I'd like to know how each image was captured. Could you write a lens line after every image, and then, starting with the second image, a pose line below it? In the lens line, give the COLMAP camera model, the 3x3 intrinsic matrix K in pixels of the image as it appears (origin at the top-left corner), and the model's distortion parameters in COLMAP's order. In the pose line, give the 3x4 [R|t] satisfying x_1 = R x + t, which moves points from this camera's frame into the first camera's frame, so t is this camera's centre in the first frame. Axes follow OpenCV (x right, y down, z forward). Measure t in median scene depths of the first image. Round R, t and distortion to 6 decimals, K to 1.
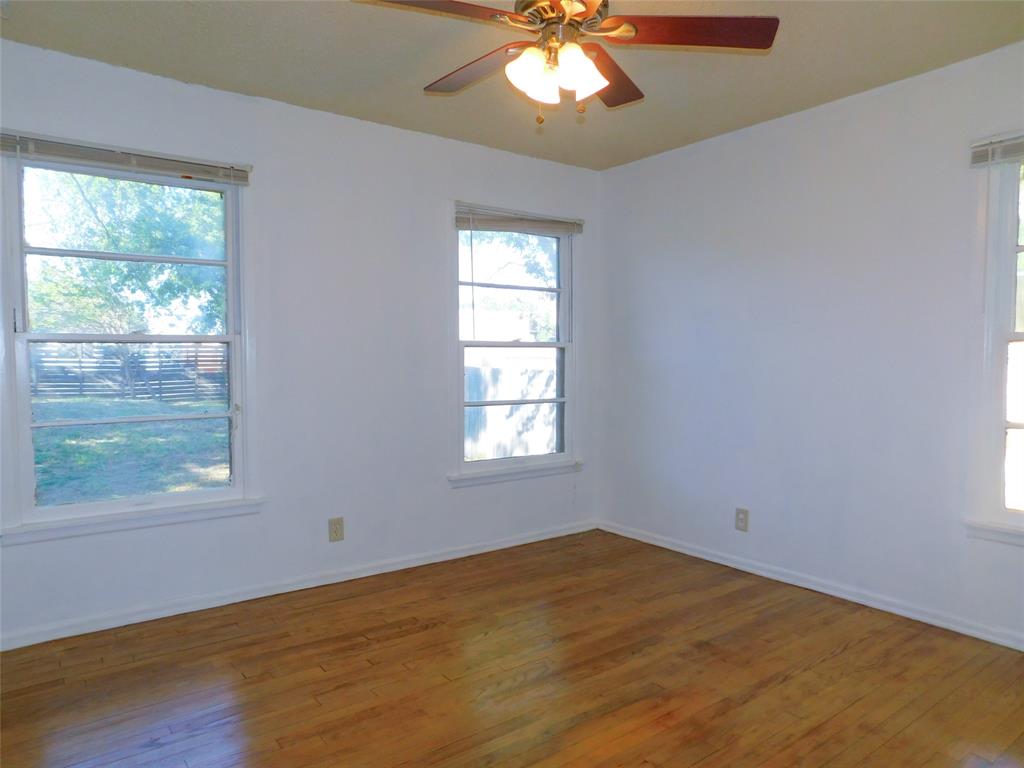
lens RADIAL K [[696.5, 0, 512.0], [0, 696.5, 384.0], [0, 0, 1]] dist [-0.064644, 0.052659]
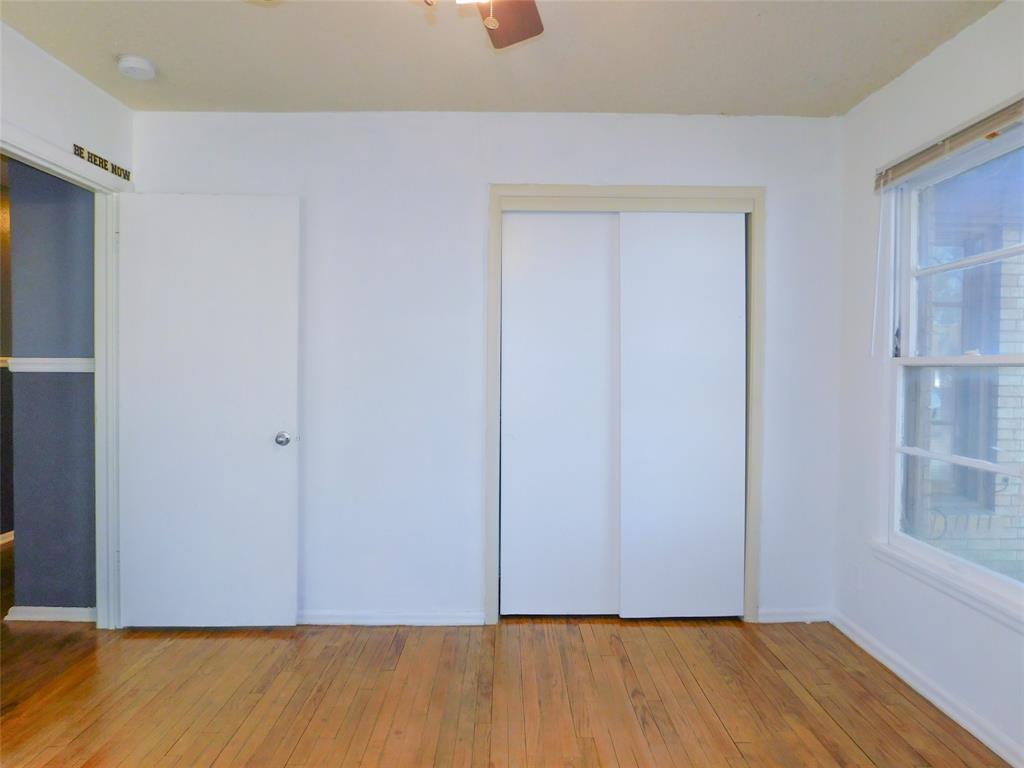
lens RADIAL K [[696.5, 0, 512.0], [0, 696.5, 384.0], [0, 0, 1]] dist [-0.064644, 0.052659]
pose [[-0.606177, 0.015869, -0.795172, 0.447402], [-0.042749, 0.997705, 0.052500, -0.064669], [0.794180, 0.065817, -0.604107, 1.169109]]
